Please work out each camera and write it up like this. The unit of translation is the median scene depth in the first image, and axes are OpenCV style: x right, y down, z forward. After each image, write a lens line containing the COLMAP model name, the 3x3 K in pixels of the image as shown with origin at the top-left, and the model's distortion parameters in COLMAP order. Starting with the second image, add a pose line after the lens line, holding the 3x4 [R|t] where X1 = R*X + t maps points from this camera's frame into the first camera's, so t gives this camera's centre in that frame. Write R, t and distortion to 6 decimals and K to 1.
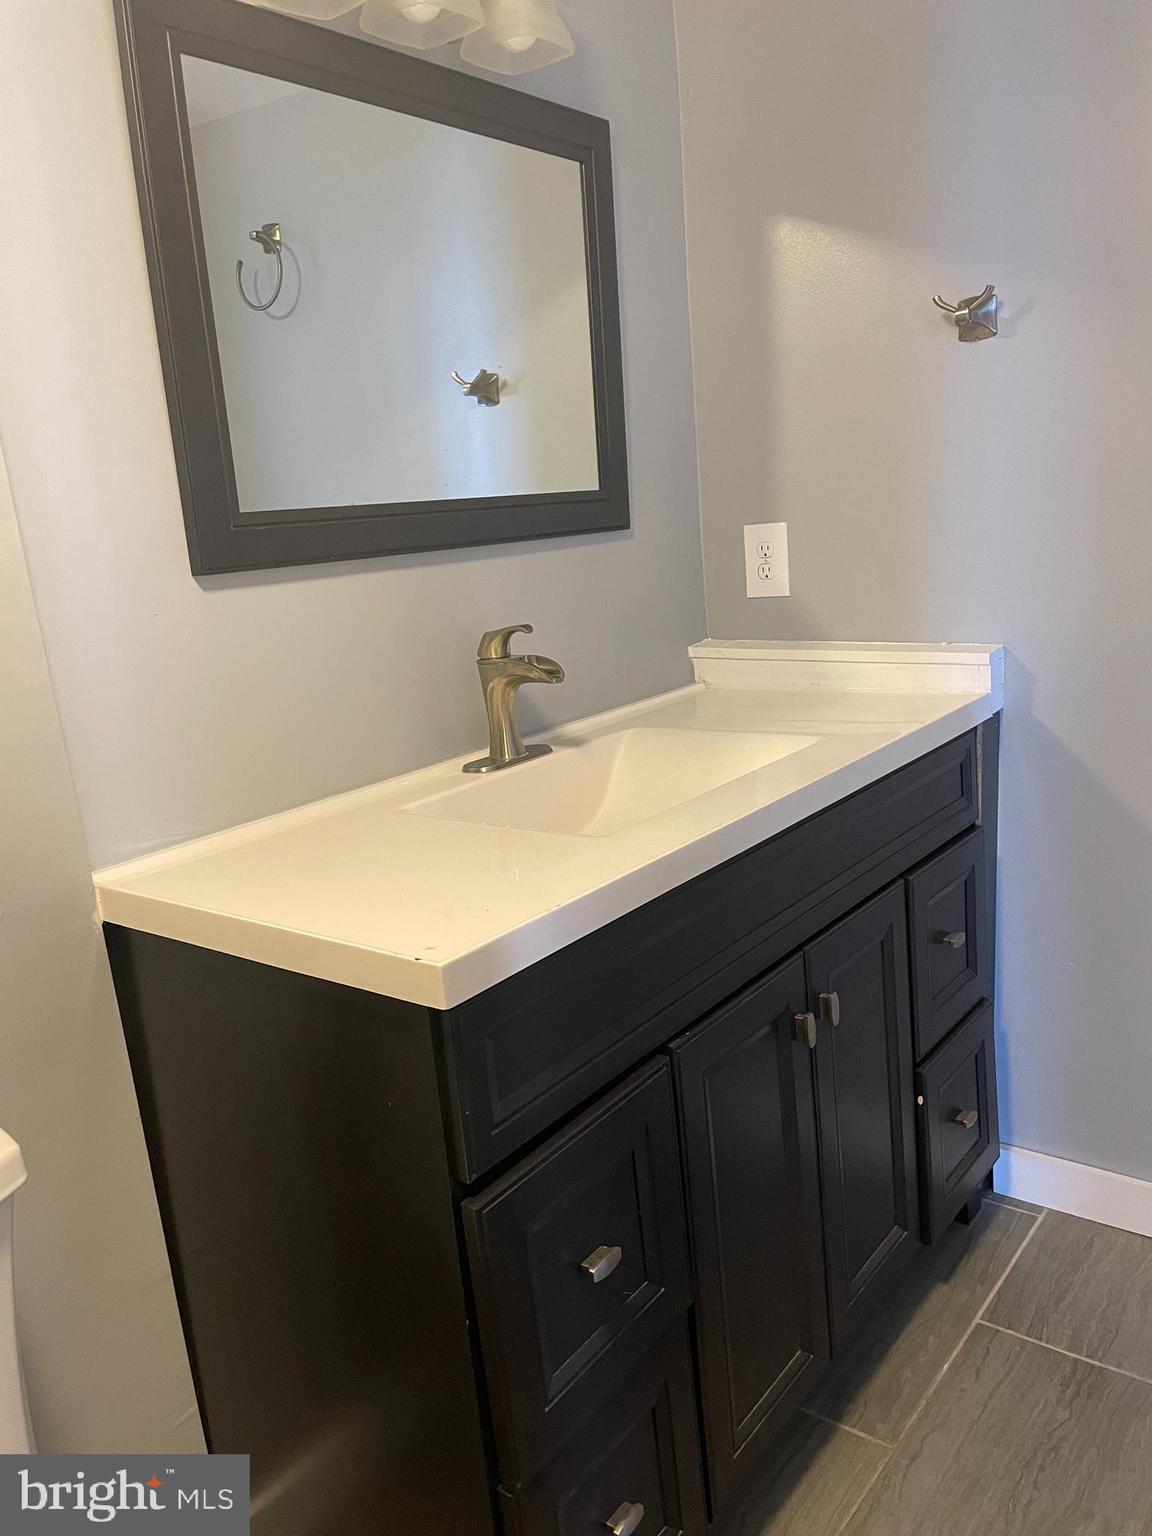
lens RADIAL K [[1164.0, 0, 576.0], [0, 1164.0, 768.0], [0, 0, 1]] dist [0.059425, -0.118714]
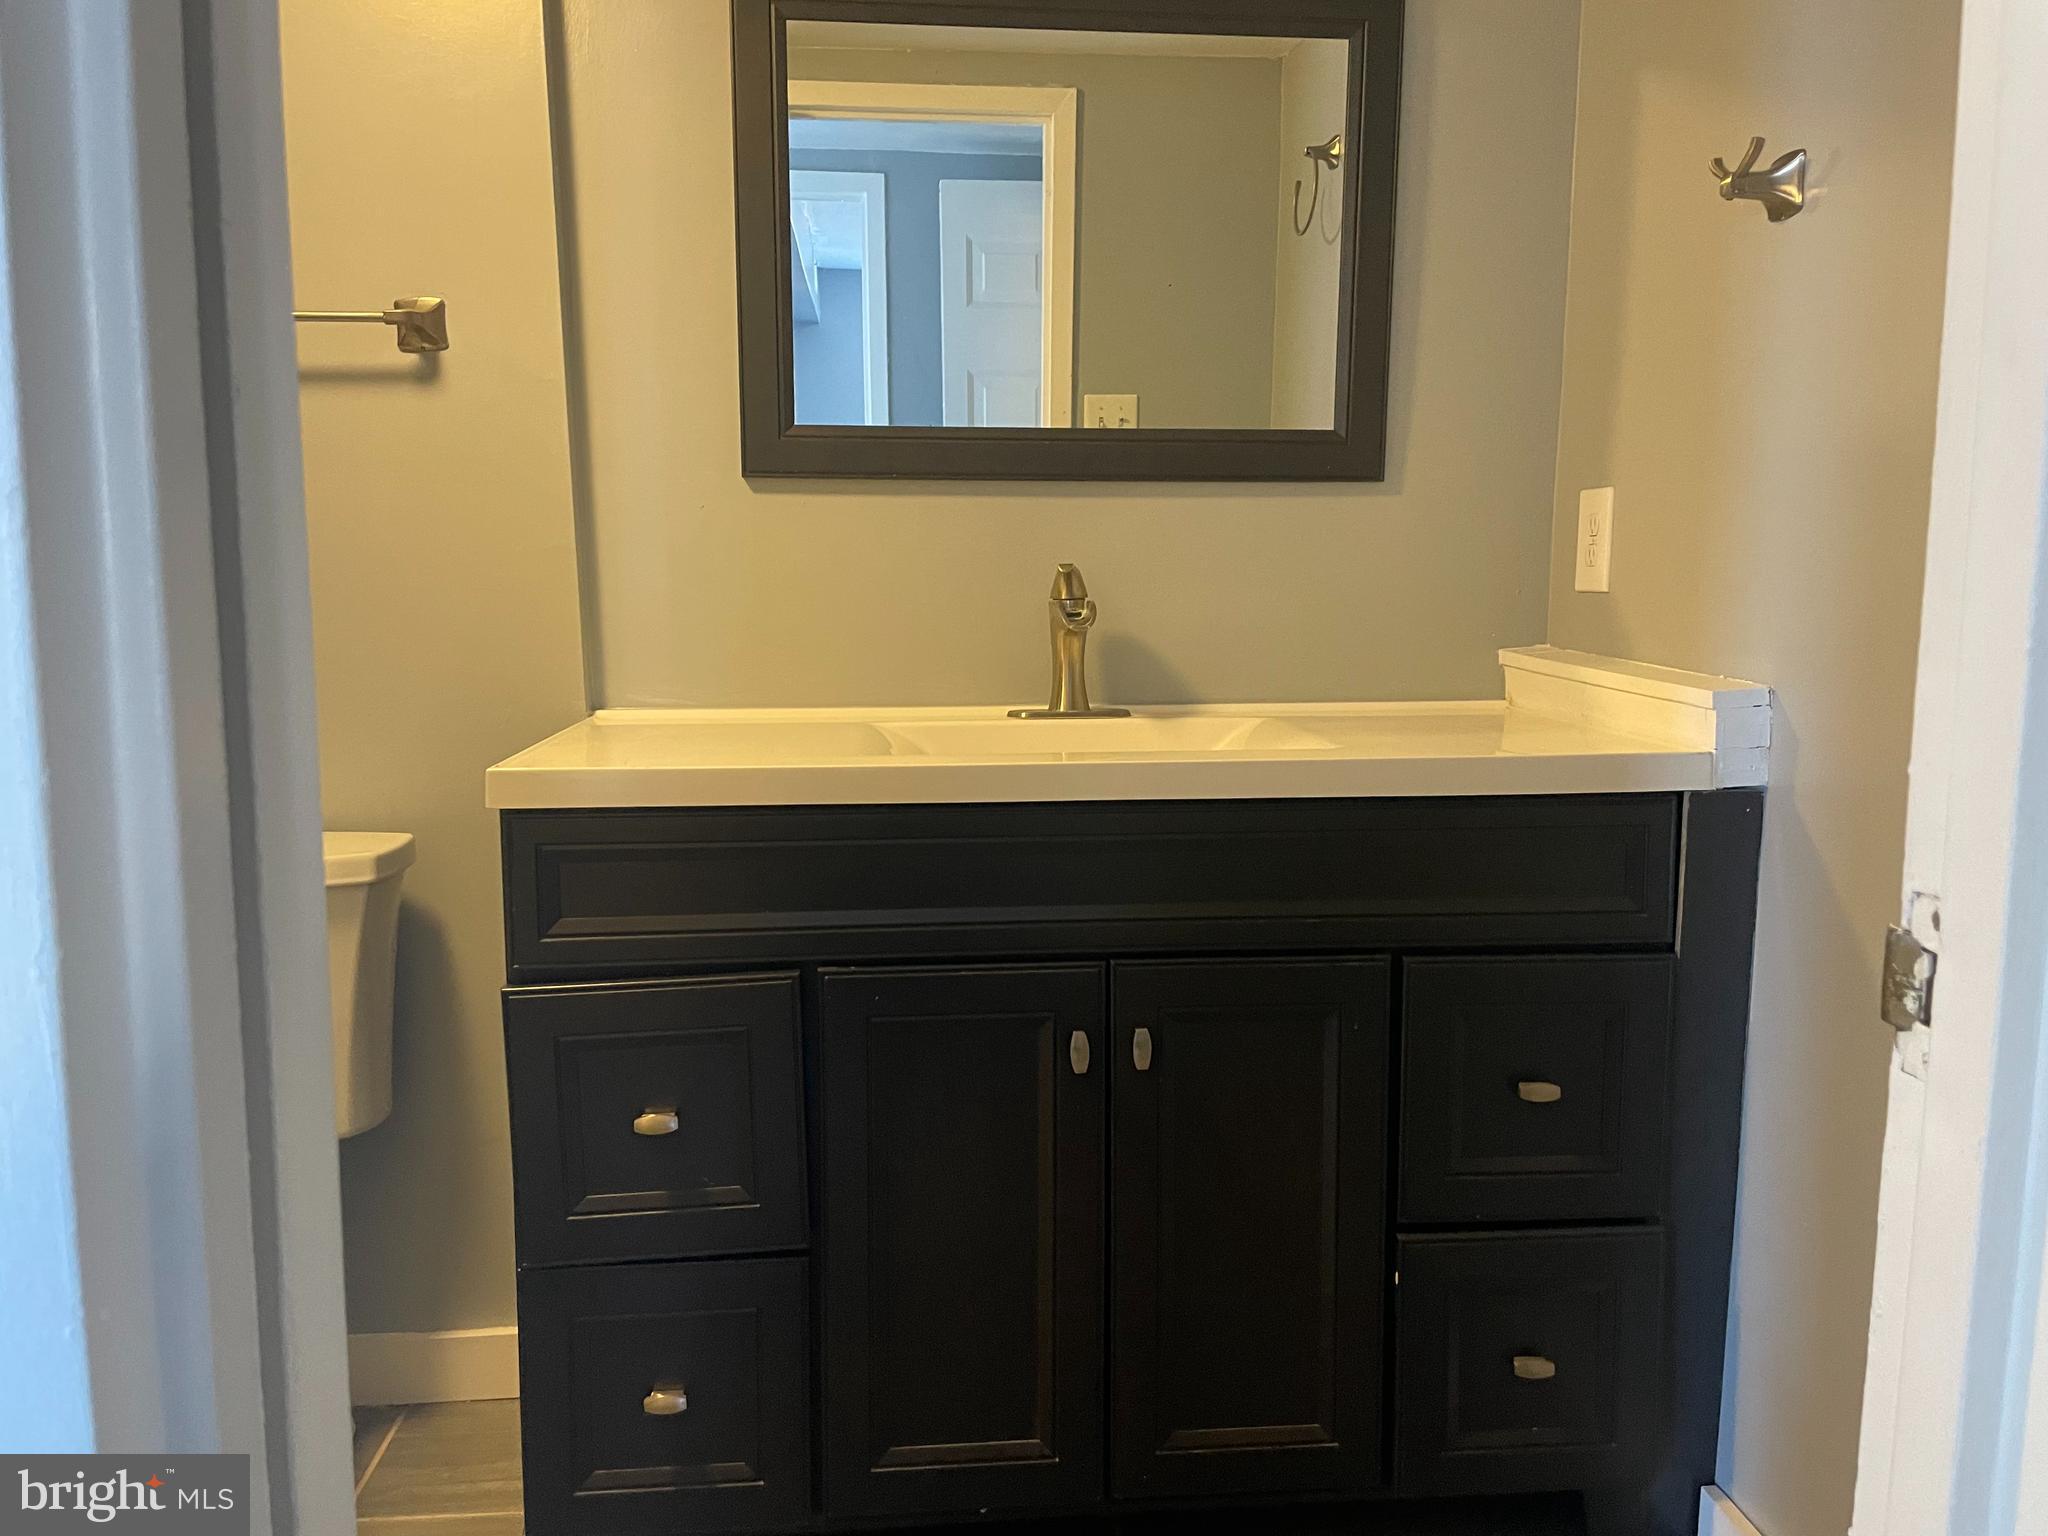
lens RADIAL K [[1552.0, 0, 1024.0], [0, 1552.0, 768.0], [0, 0, 1]] dist [0.059425, -0.118714]
pose [[0.673959, 0.179676, -0.716586, 0.703500], [-0.216147, 0.975487, 0.041304, -0.008072], [0.706441, 0.127050, 0.696275, 0.128842]]
